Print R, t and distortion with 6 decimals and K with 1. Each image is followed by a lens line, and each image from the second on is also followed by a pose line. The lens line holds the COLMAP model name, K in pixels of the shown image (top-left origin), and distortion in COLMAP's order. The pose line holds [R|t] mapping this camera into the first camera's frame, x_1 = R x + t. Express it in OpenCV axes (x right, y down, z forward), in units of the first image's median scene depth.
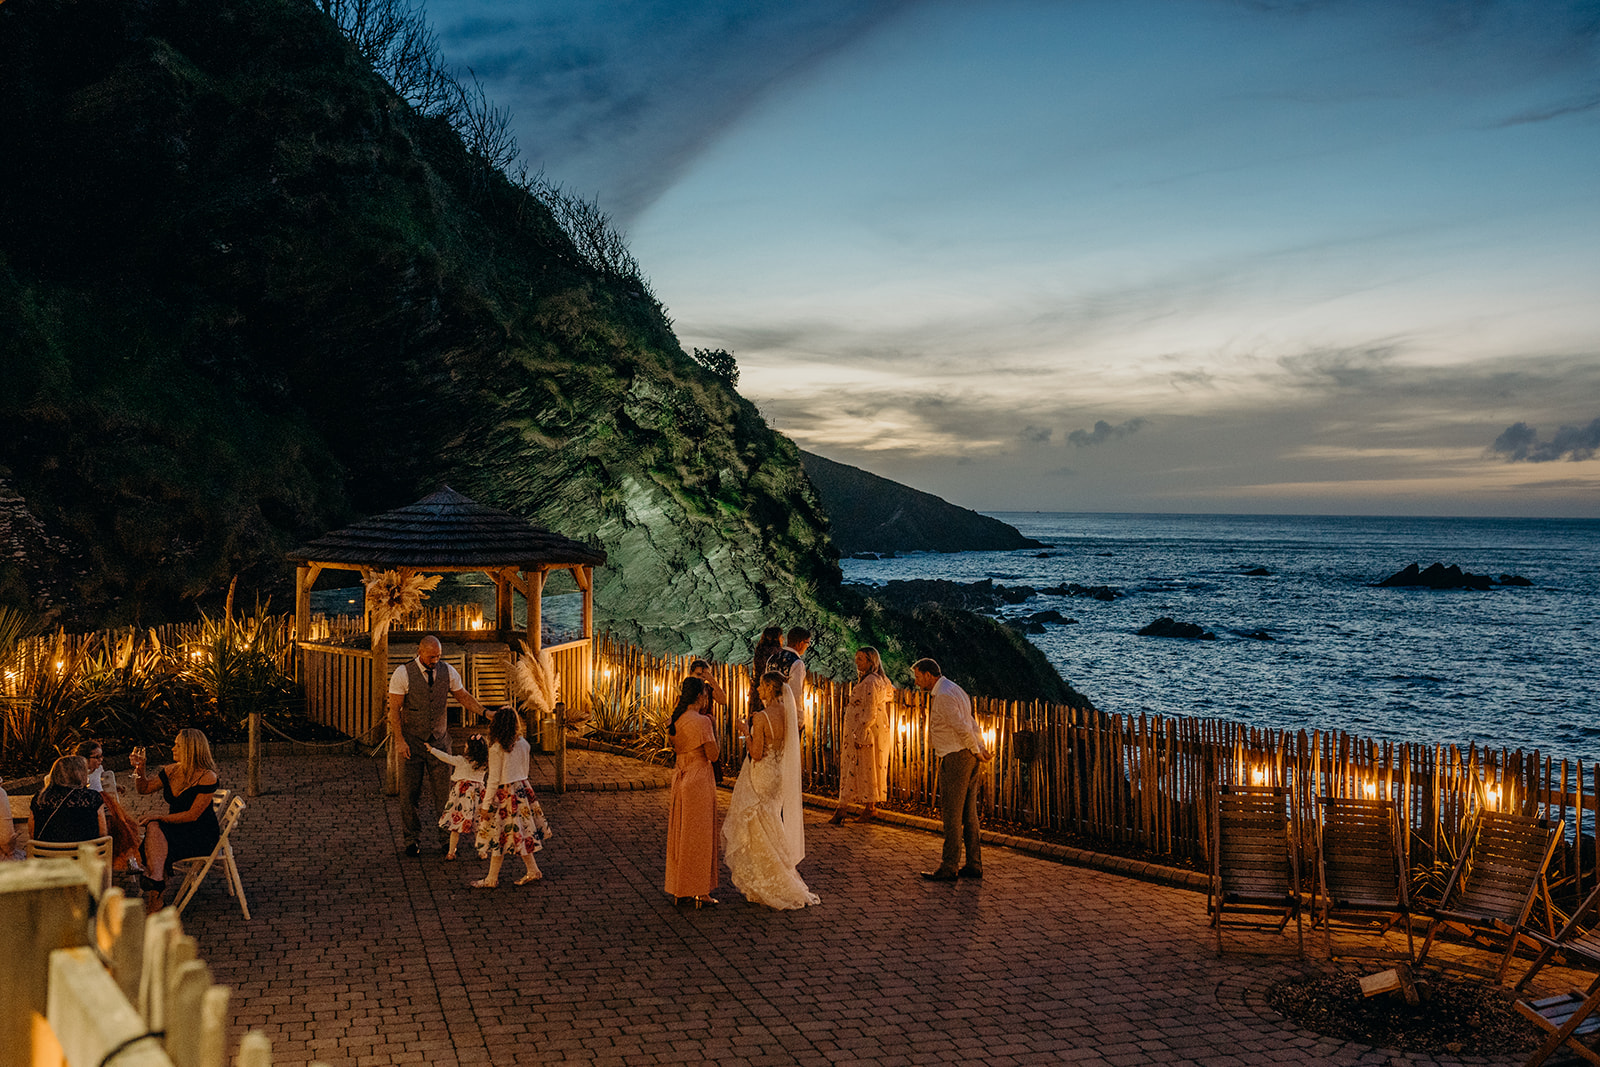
lens RADIAL K [[1530.8, 0, 776.5], [0, 1530.8, 532.6], [0, 0, 1]] dist [-0.012460, 0.028969]
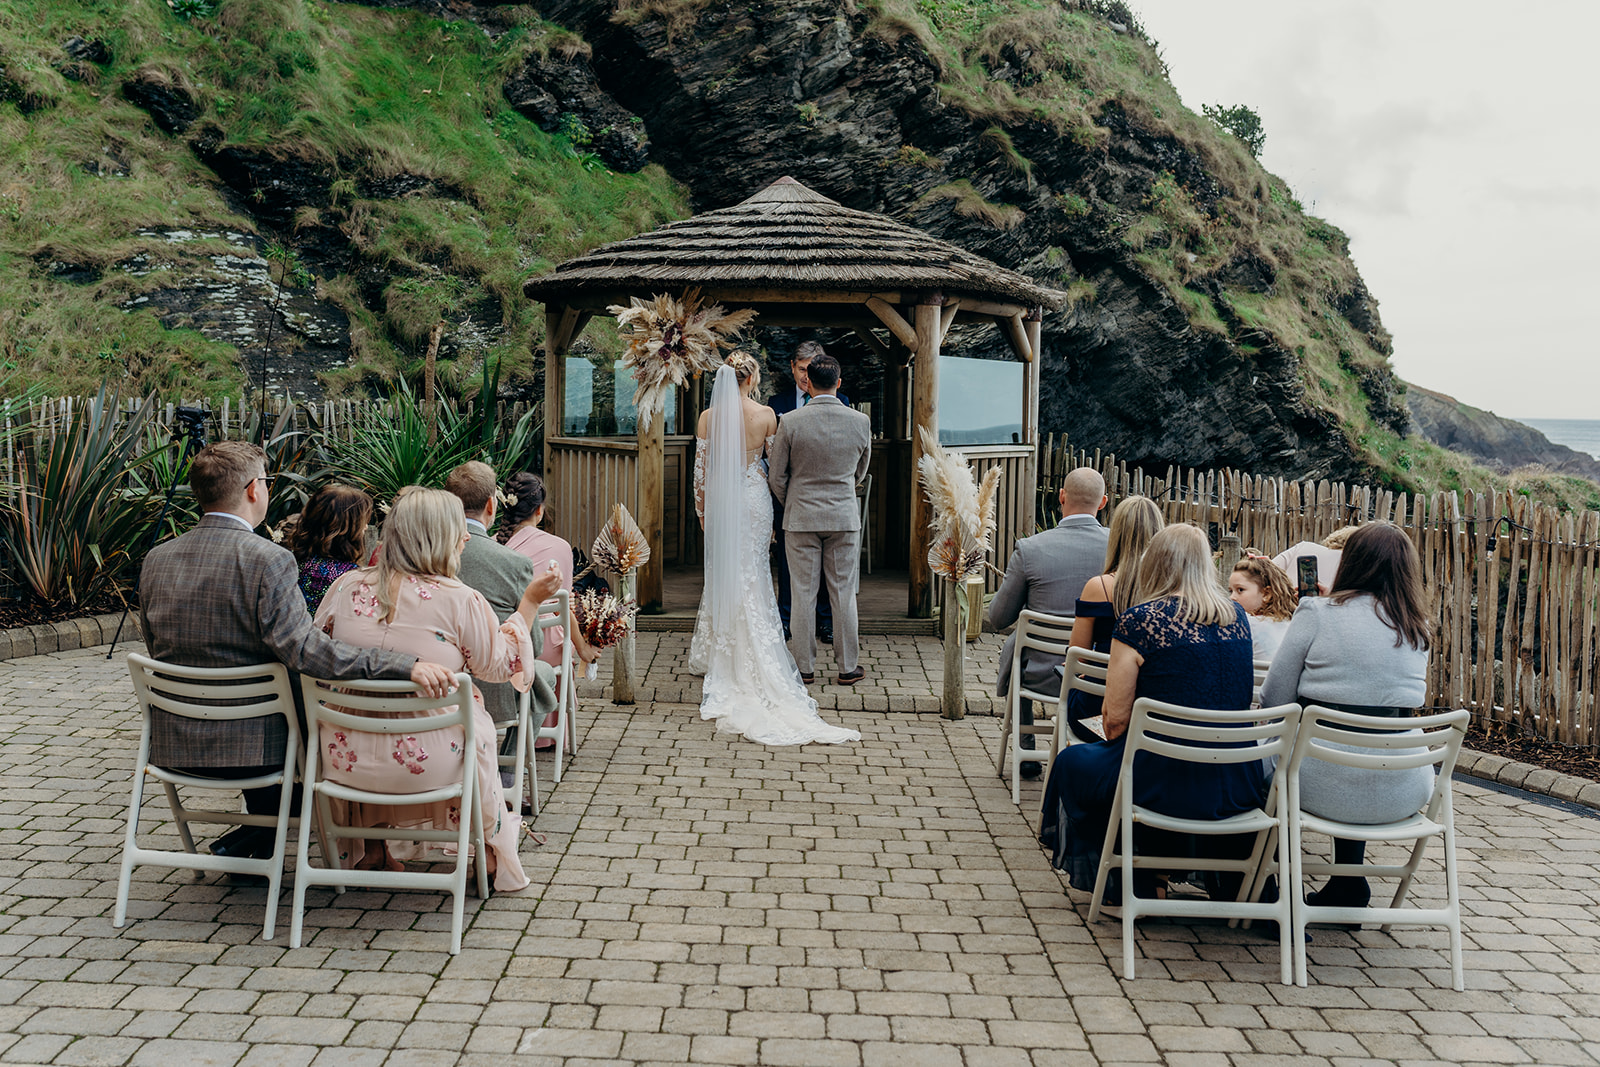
lens RADIAL K [[1530.8, 0, 776.5], [0, 1530.8, 532.6], [0, 0, 1]] dist [-0.012460, 0.028969]
pose [[0.953673, 0.030174, -0.299328, -0.025392], [-0.010563, 0.997702, 0.066921, 0.039610], [0.300660, -0.060659, 0.951801, 0.261578]]
